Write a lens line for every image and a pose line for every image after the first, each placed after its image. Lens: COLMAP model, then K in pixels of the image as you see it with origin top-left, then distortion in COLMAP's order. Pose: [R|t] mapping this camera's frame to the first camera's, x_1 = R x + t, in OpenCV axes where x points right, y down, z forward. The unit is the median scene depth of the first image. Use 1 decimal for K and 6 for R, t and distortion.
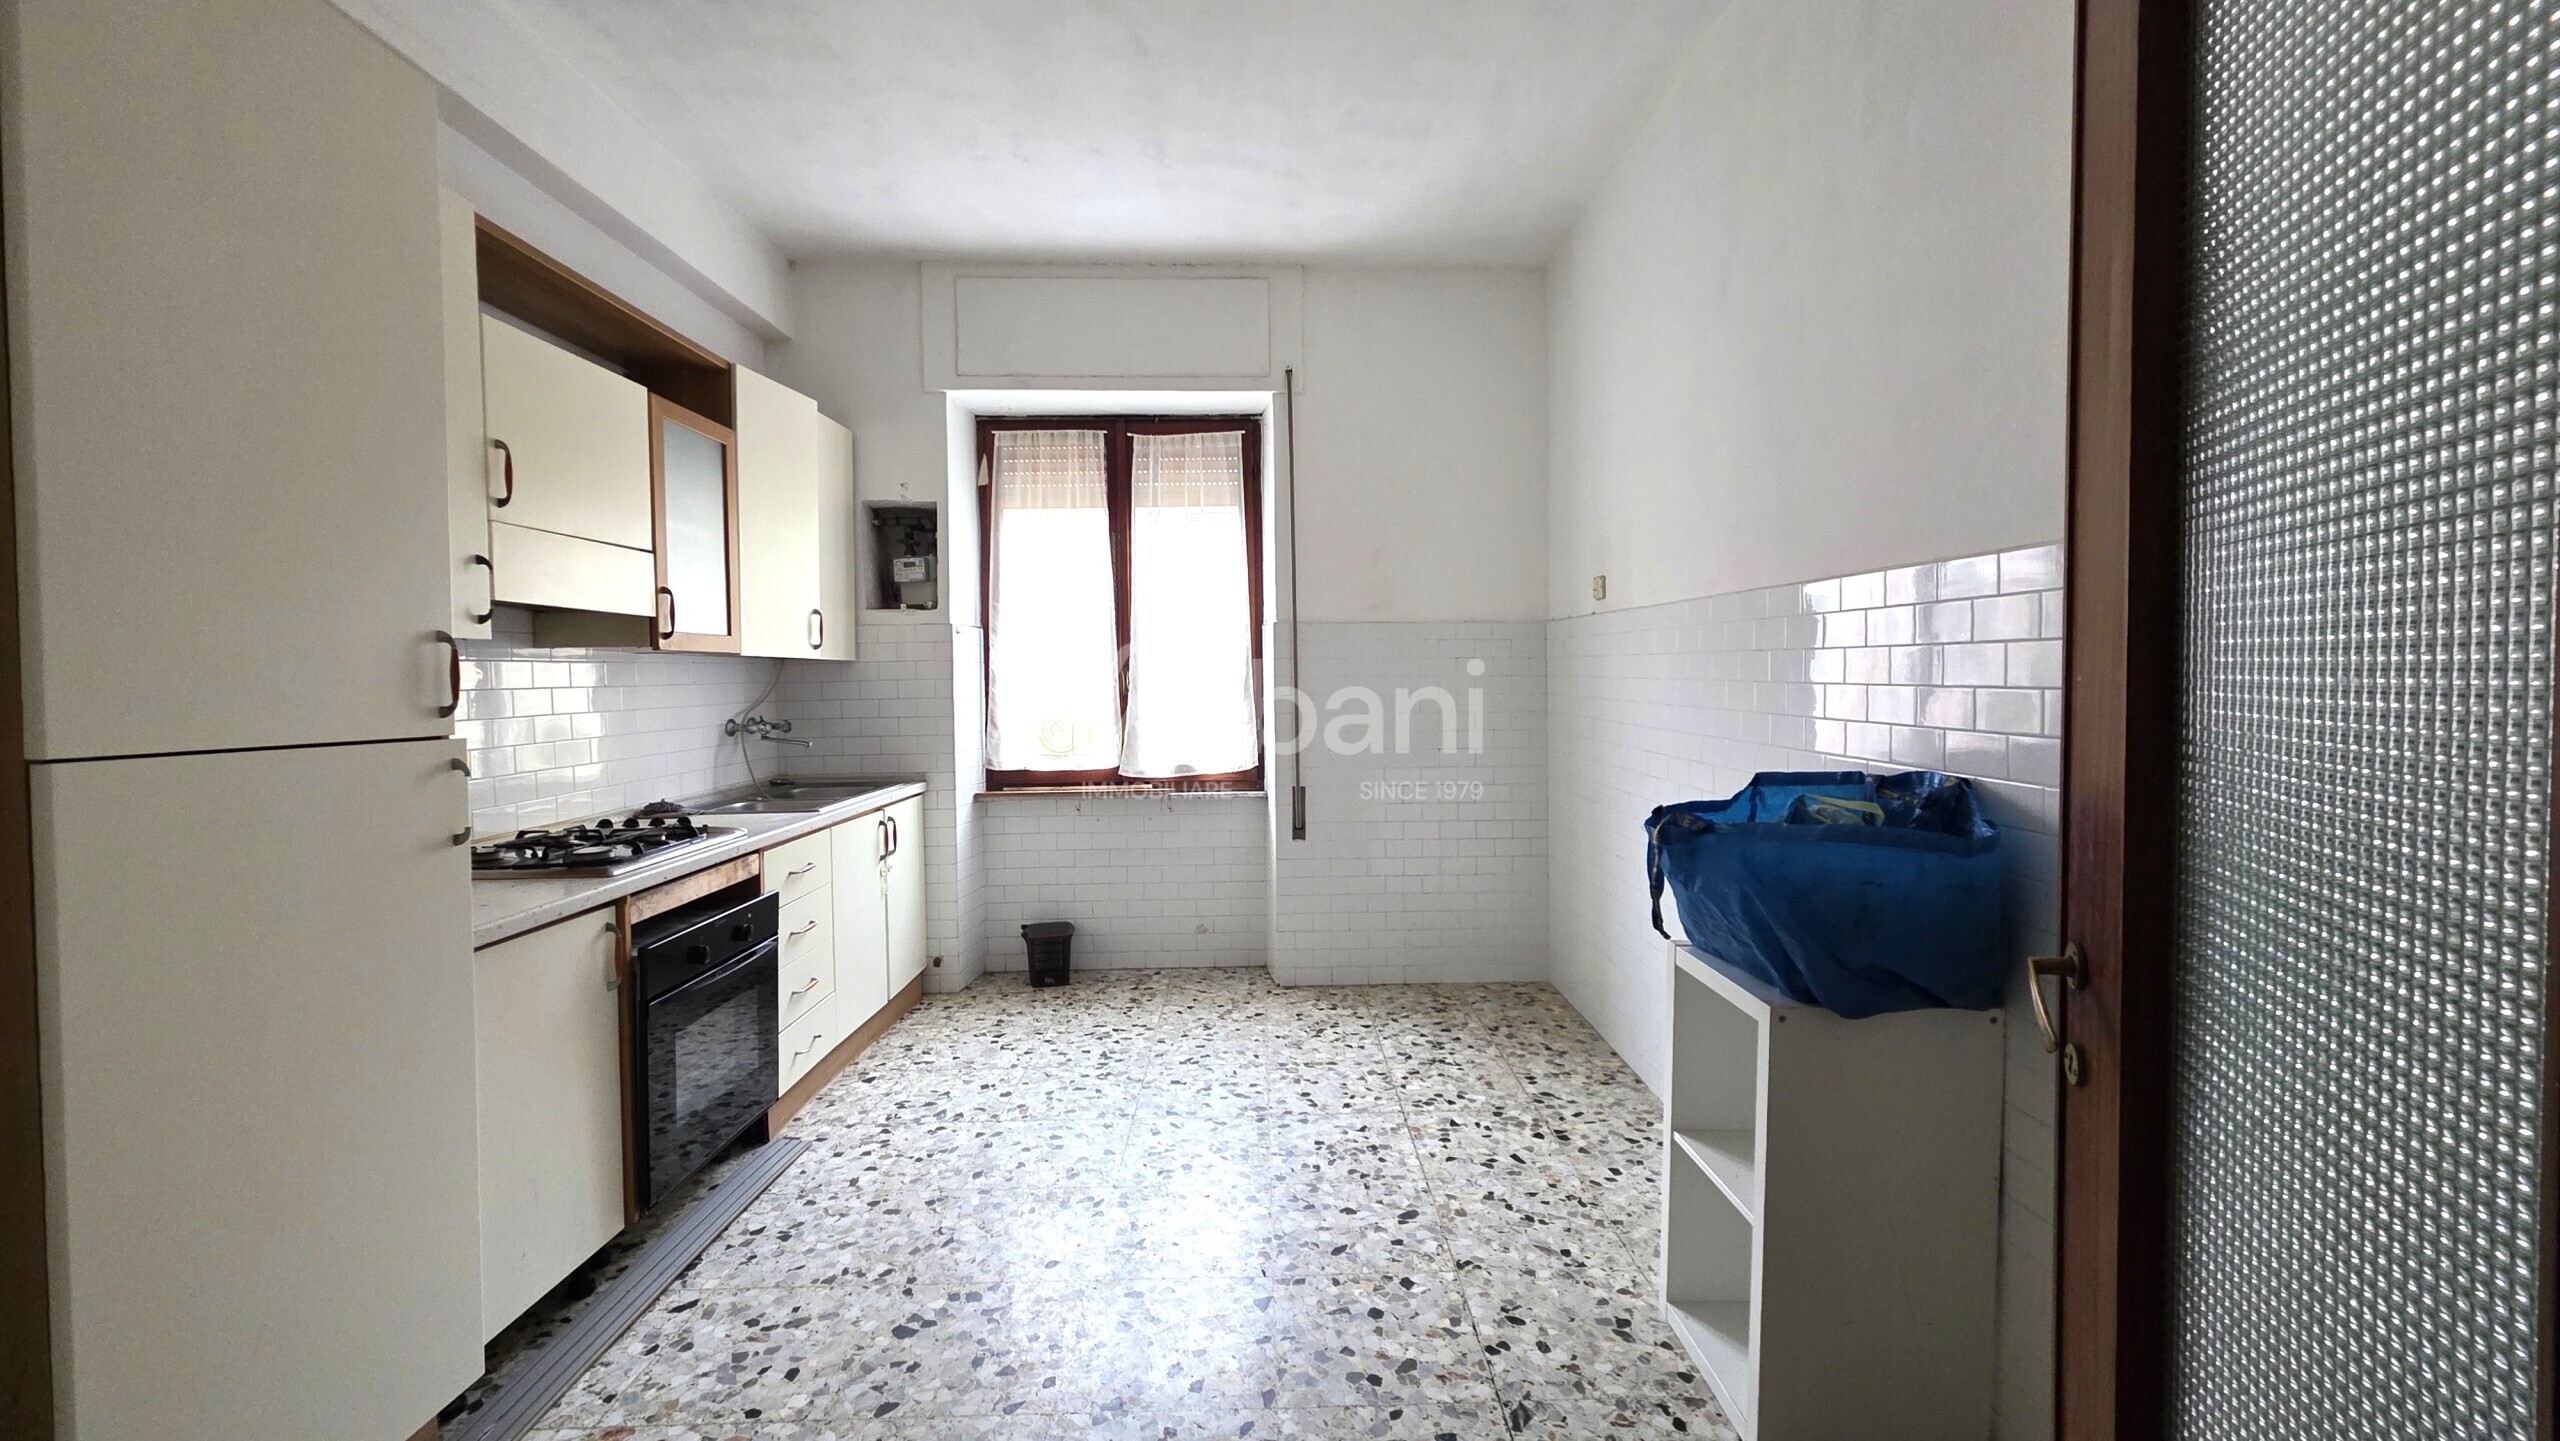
lens RADIAL K [[1006.4, 0, 1284.3], [0, 1006.4, 700.4], [0, 0, 1]] dist [0.003731, -0.001170]
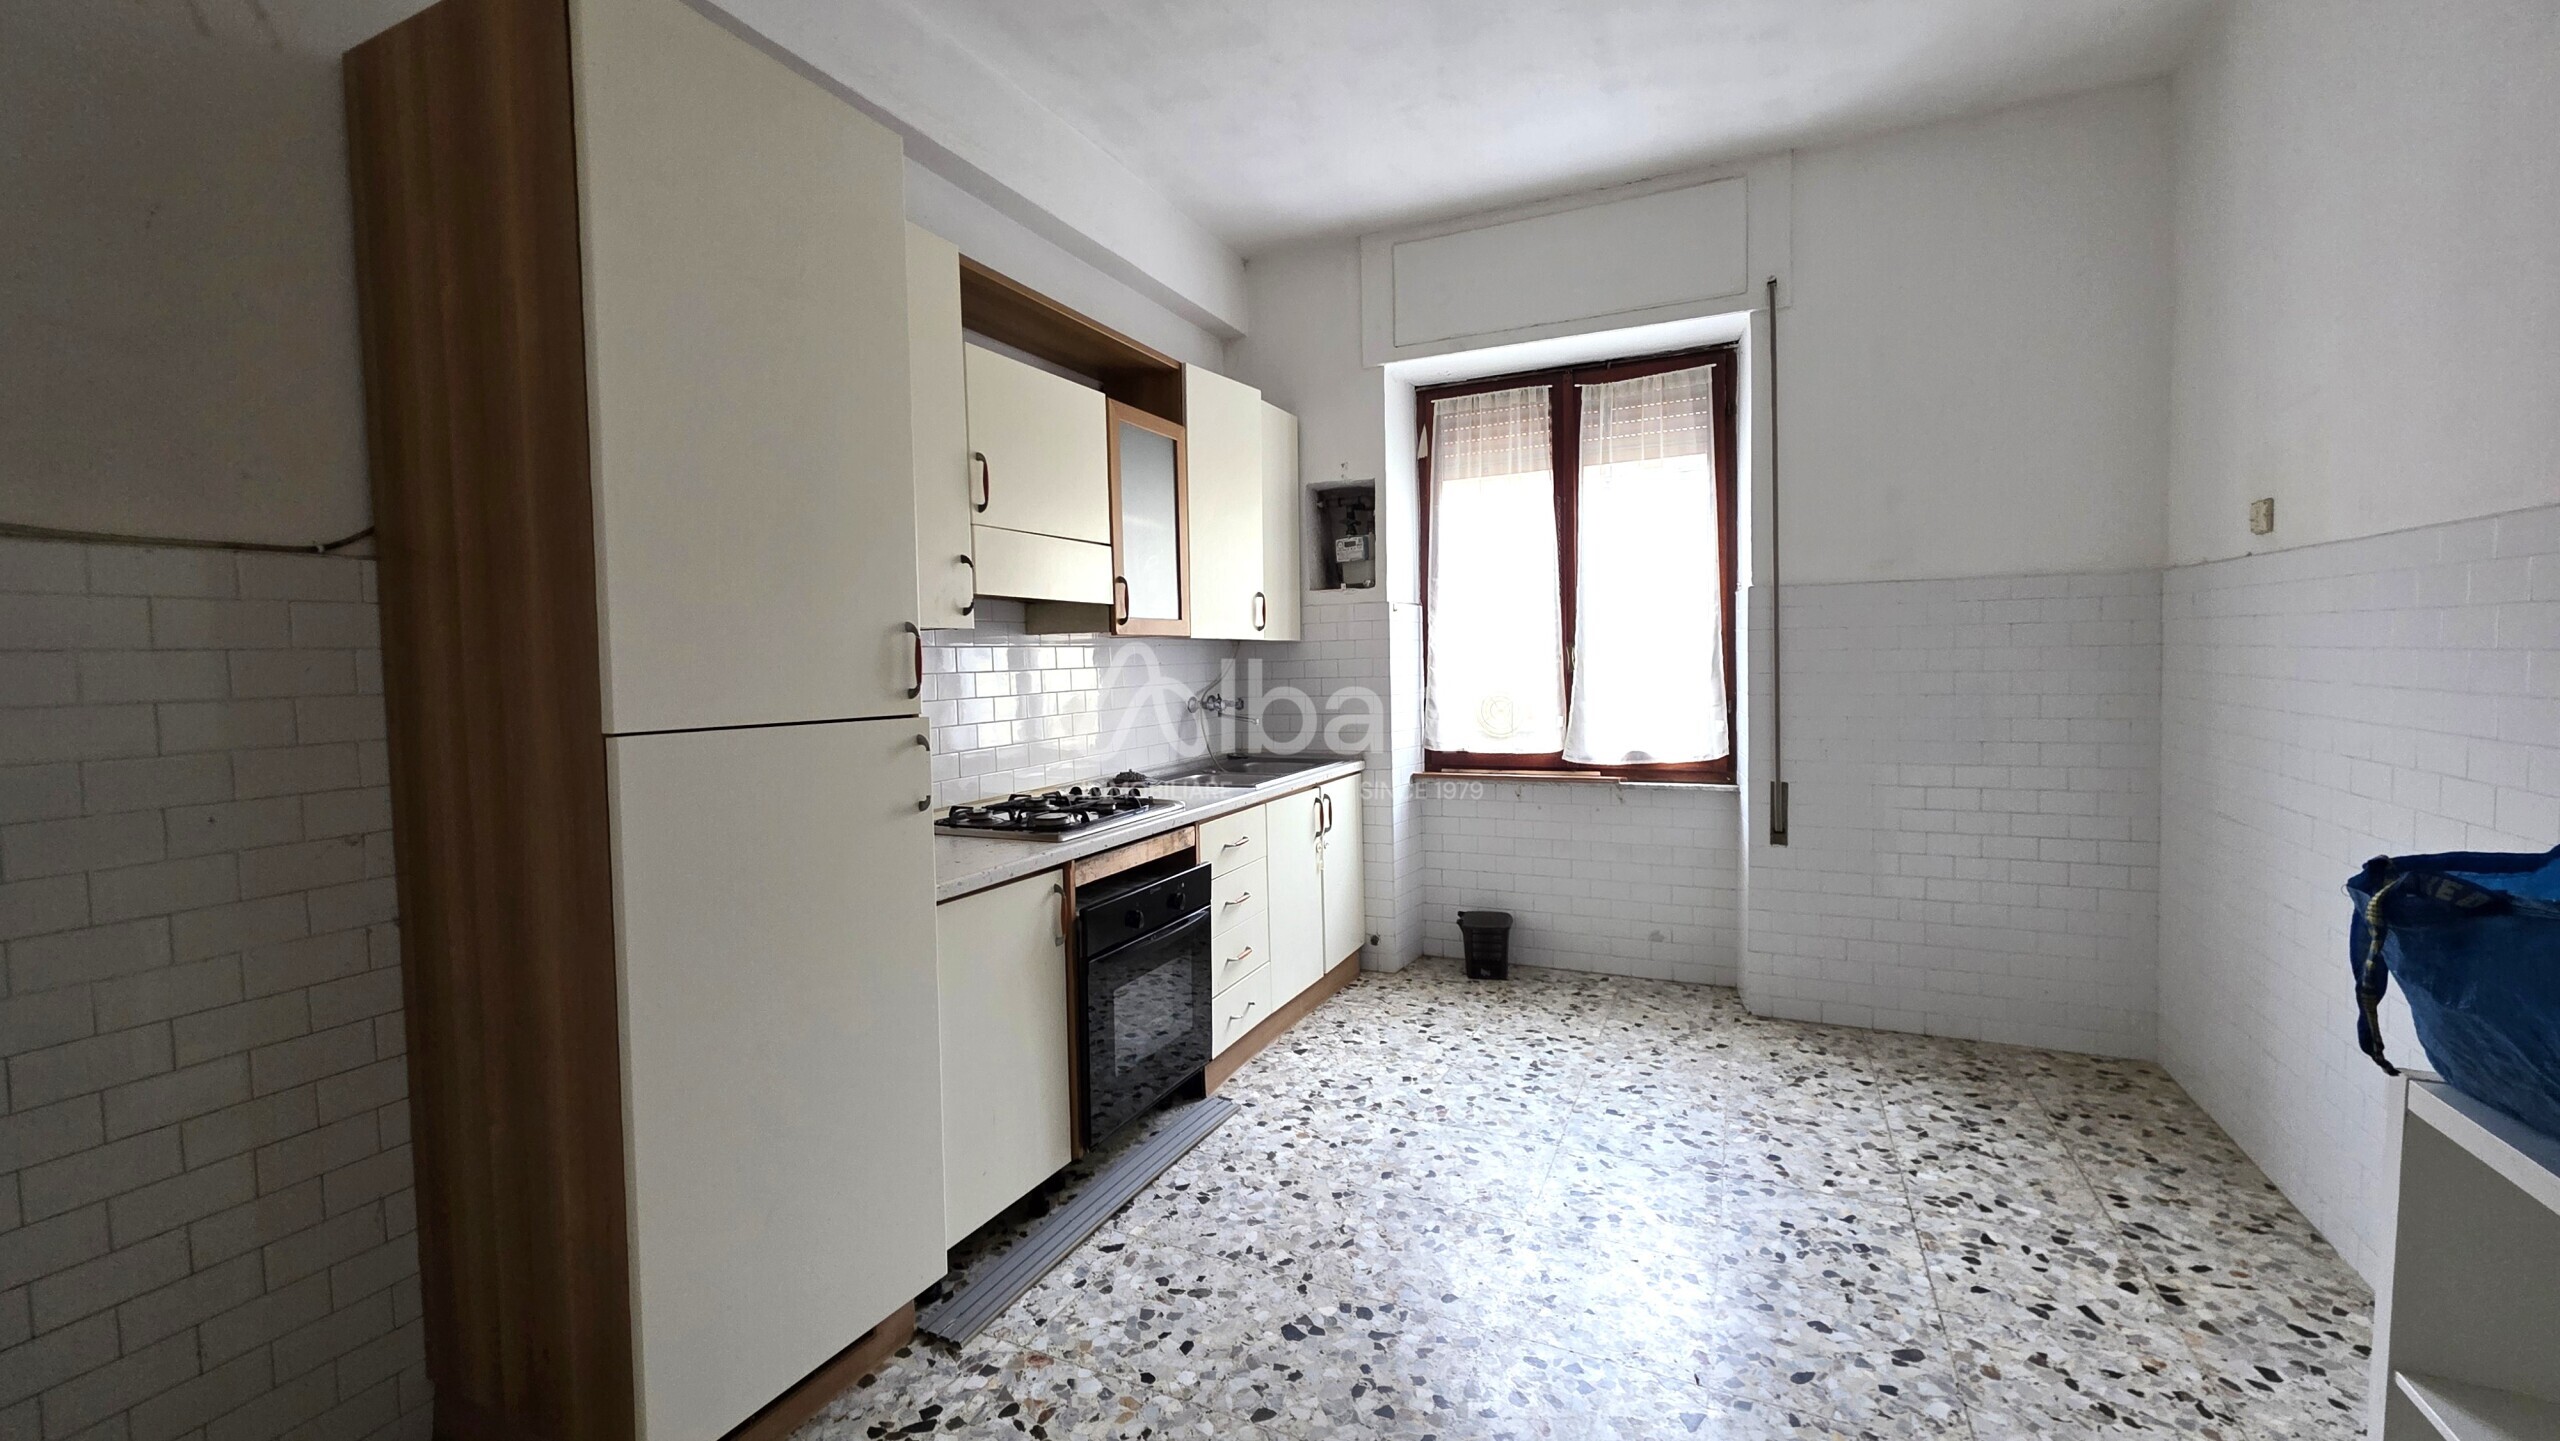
lens RADIAL K [[1006.4, 0, 1288.6], [0, 1006.4, 704.9], [0, 0, 1]] dist [0.003731, -0.001170]
pose [[0.895366, 0.012030, -0.445169, 0.033166], [0.000804, 0.999590, 0.028629, -0.005021], [0.445330, -0.025991, 0.894989, 0.105722]]
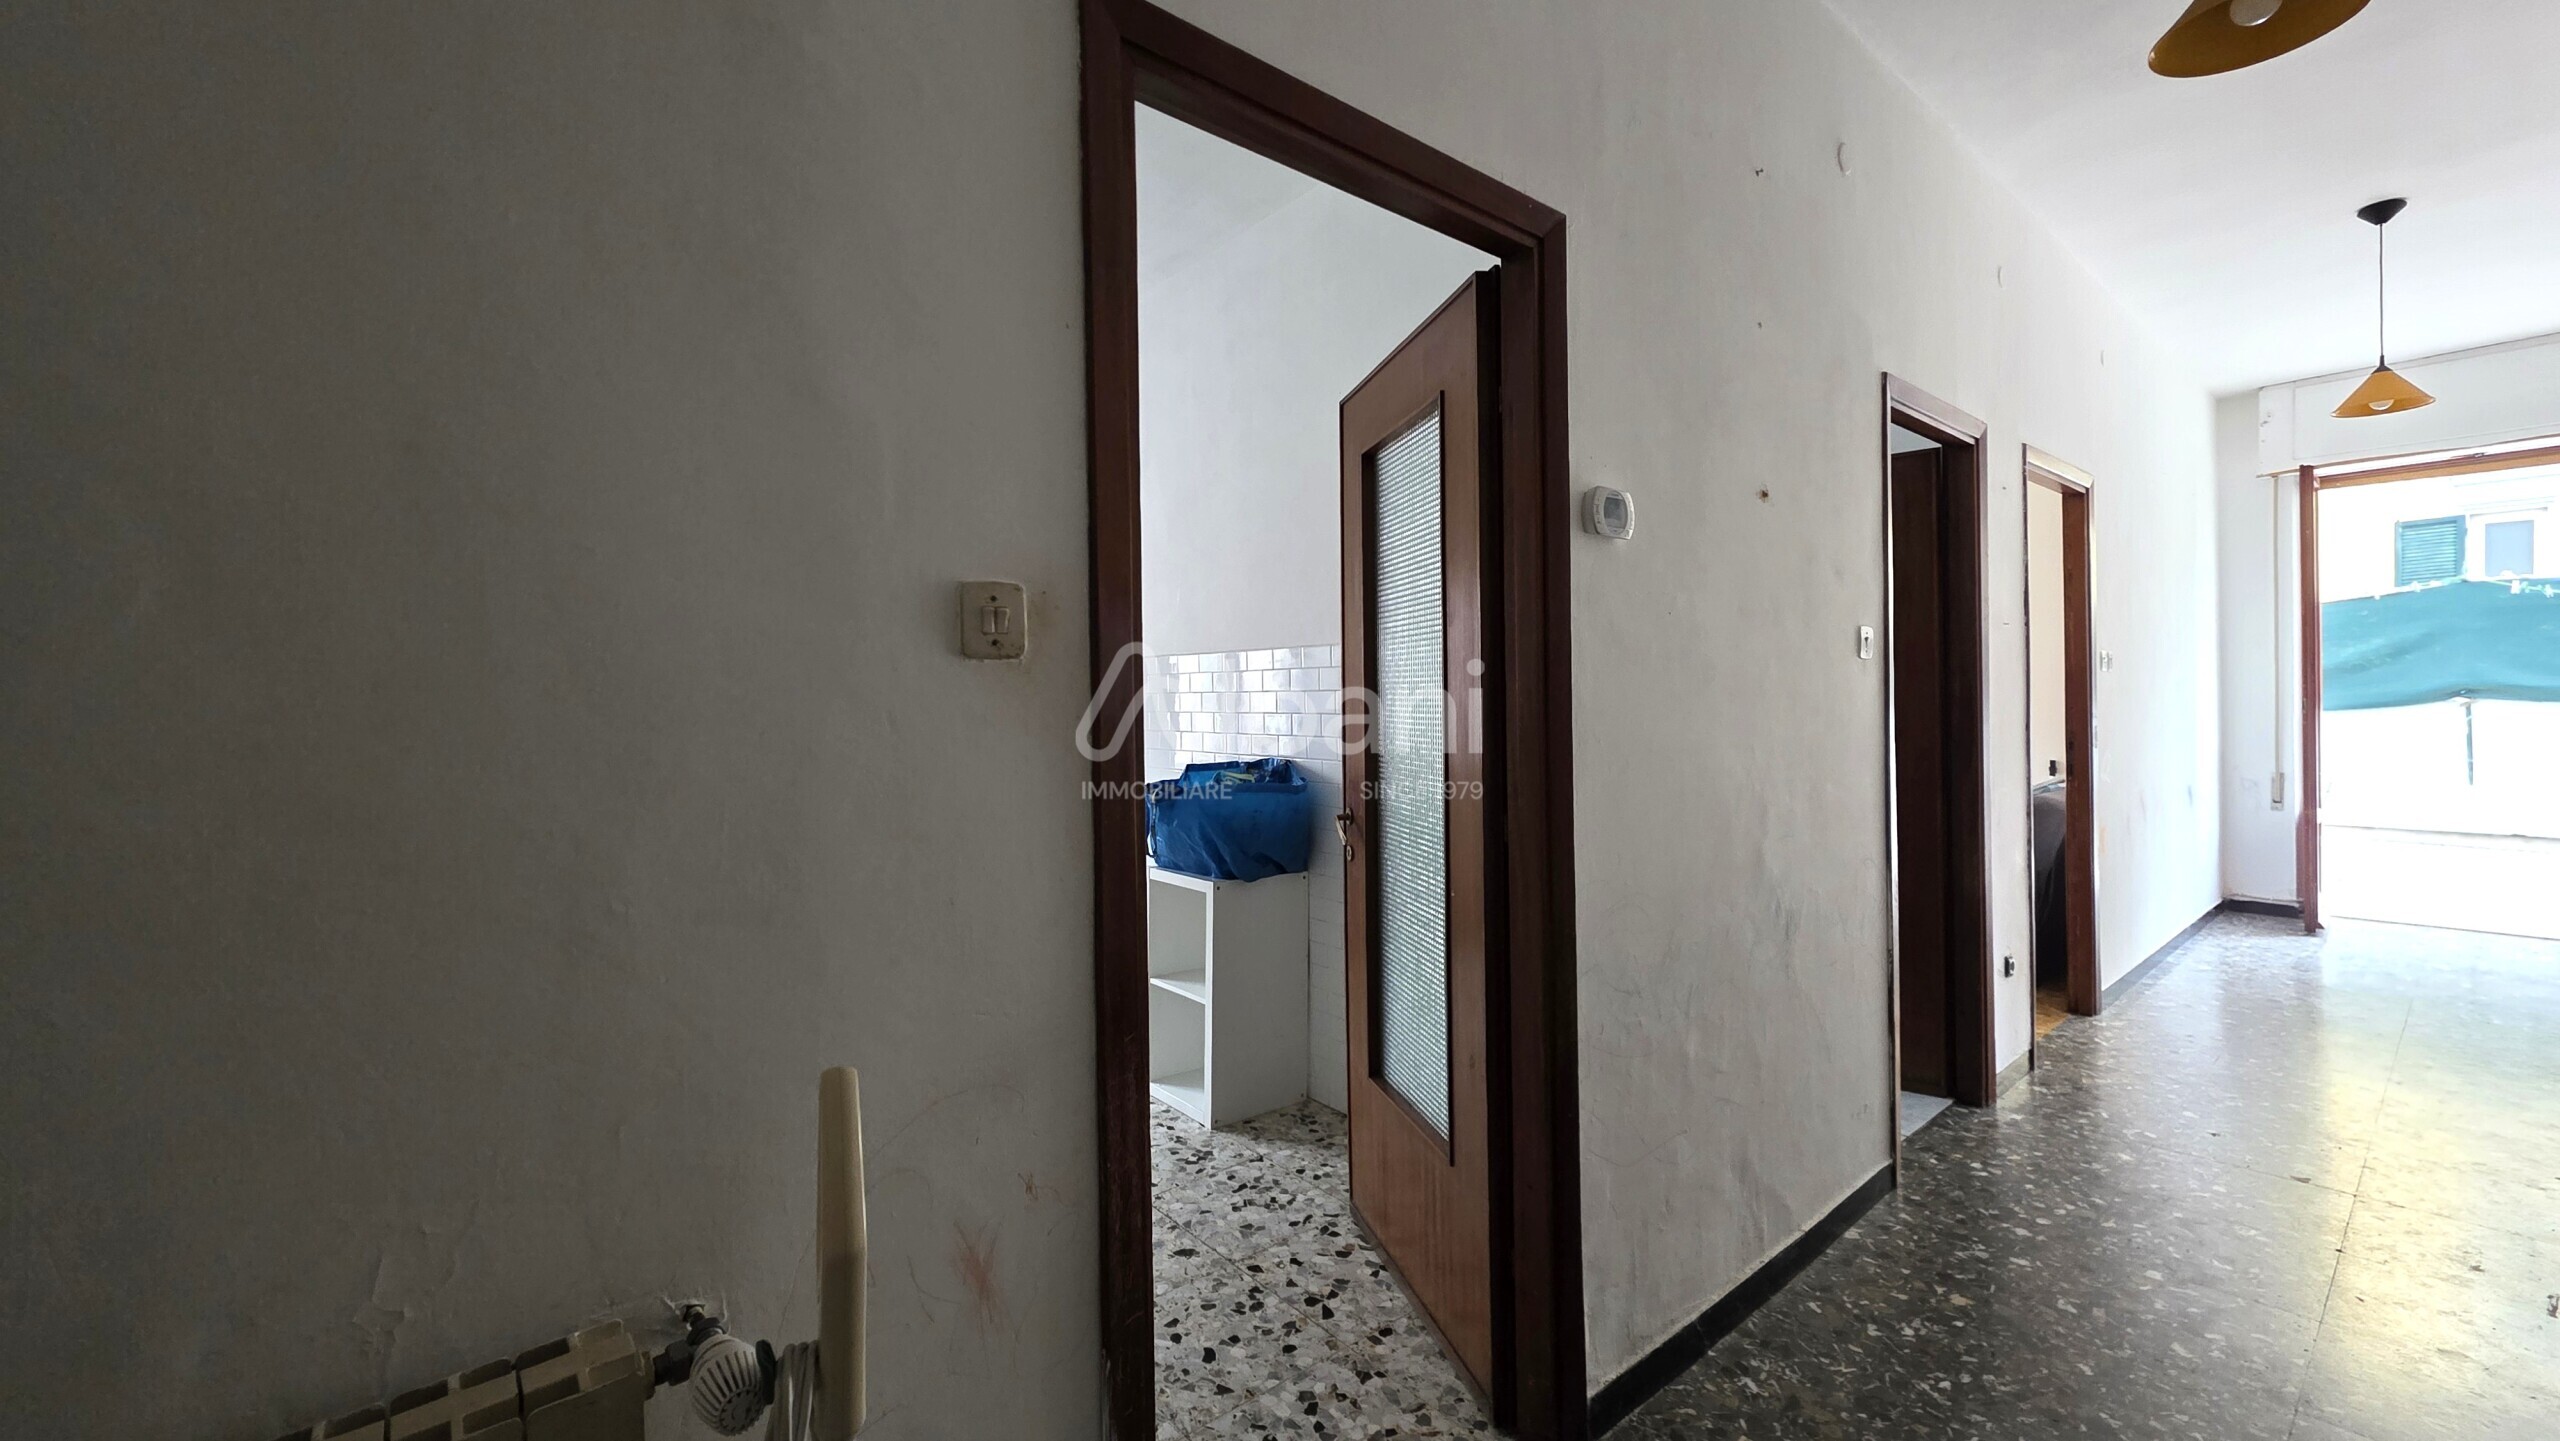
lens RADIAL K [[1006.4, 0, 1285.1], [0, 1006.4, 713.1], [0, 0, 1]] dist [0.003731, -0.001170]
pose [[0.790521, -0.011204, 0.612333, -0.385436], [0.023928, 0.999634, -0.012600, 0.008657], [-0.611968, 0.024612, 0.790500, -0.399934]]
